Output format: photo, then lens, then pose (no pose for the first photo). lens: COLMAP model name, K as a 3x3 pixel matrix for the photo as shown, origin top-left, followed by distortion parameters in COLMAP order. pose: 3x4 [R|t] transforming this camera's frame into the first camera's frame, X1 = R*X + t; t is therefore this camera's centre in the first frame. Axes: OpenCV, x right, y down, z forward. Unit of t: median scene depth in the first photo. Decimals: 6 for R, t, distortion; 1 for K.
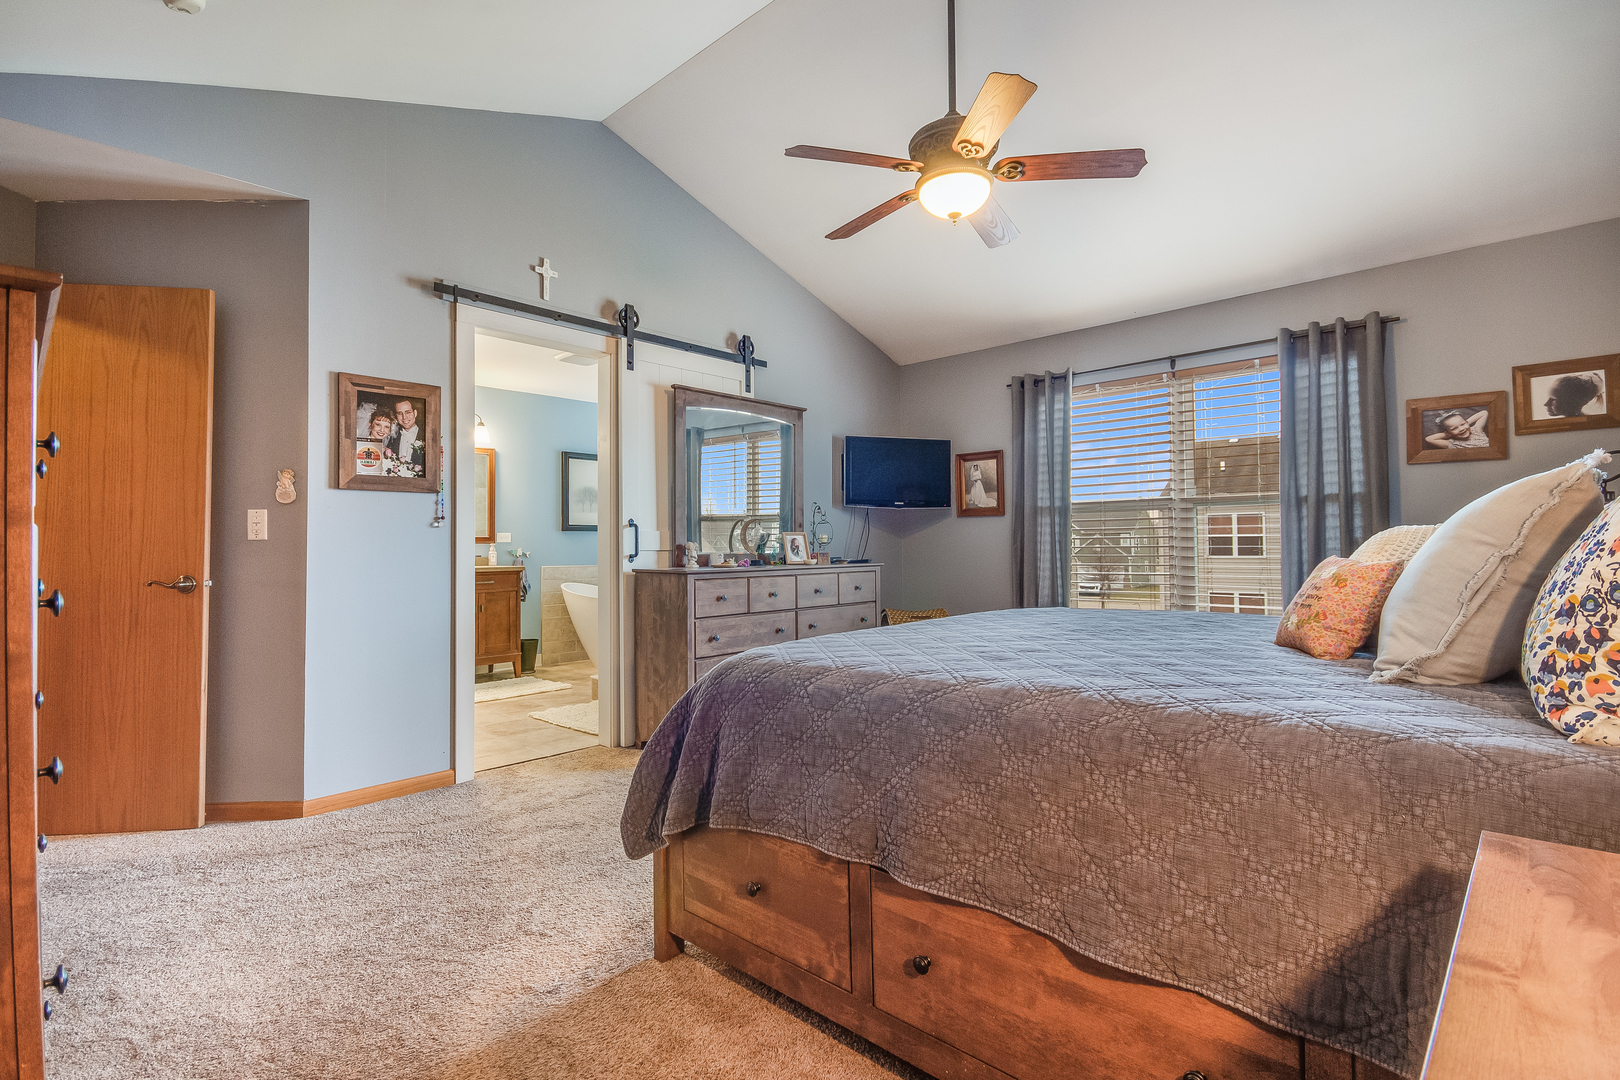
lens RADIAL K [[764.4, 0, 809.0], [0, 764.4, 539.6], [0, 0, 1]] dist [-0.000981, -0.004668]
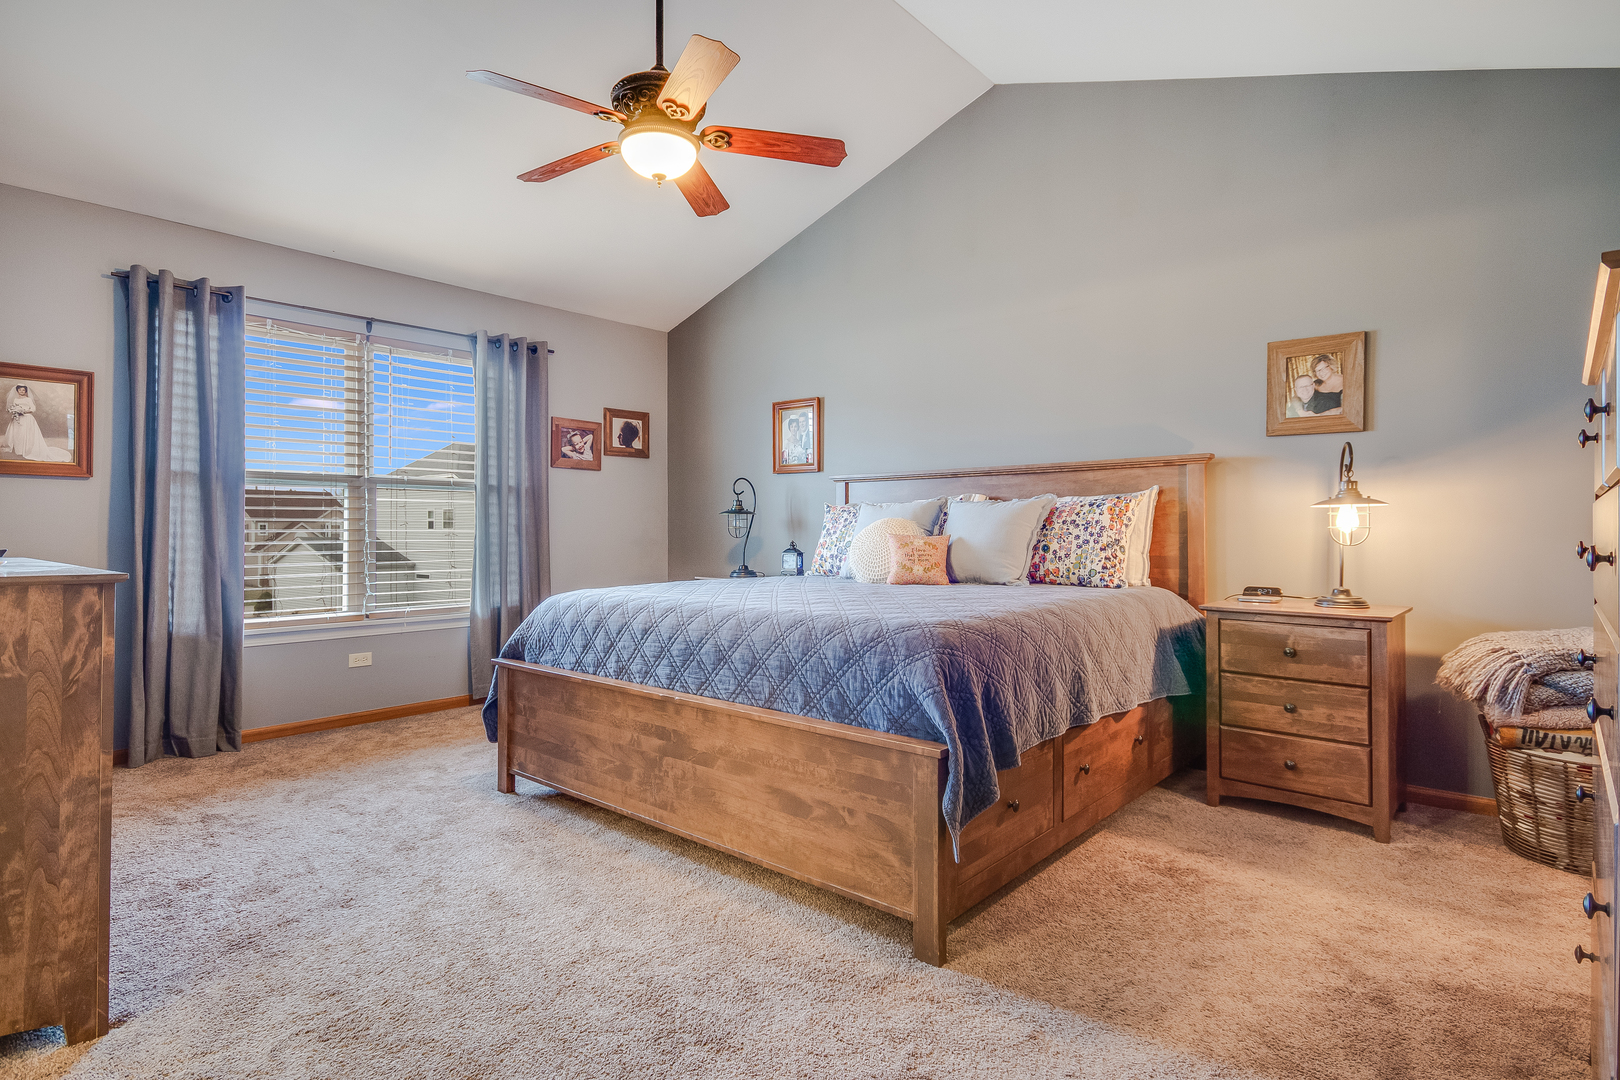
lens RADIAL K [[833.5, 0, 809.0], [0, 833.5, 534.7], [0, 0, 1]] dist [-0.003785, -0.000174]
pose [[-0.020623, 0.005824, 0.999770, -0.618284], [-0.012366, 0.999905, -0.006080, 0.016325], [-0.999711, -0.012489, -0.020549, 0.618567]]
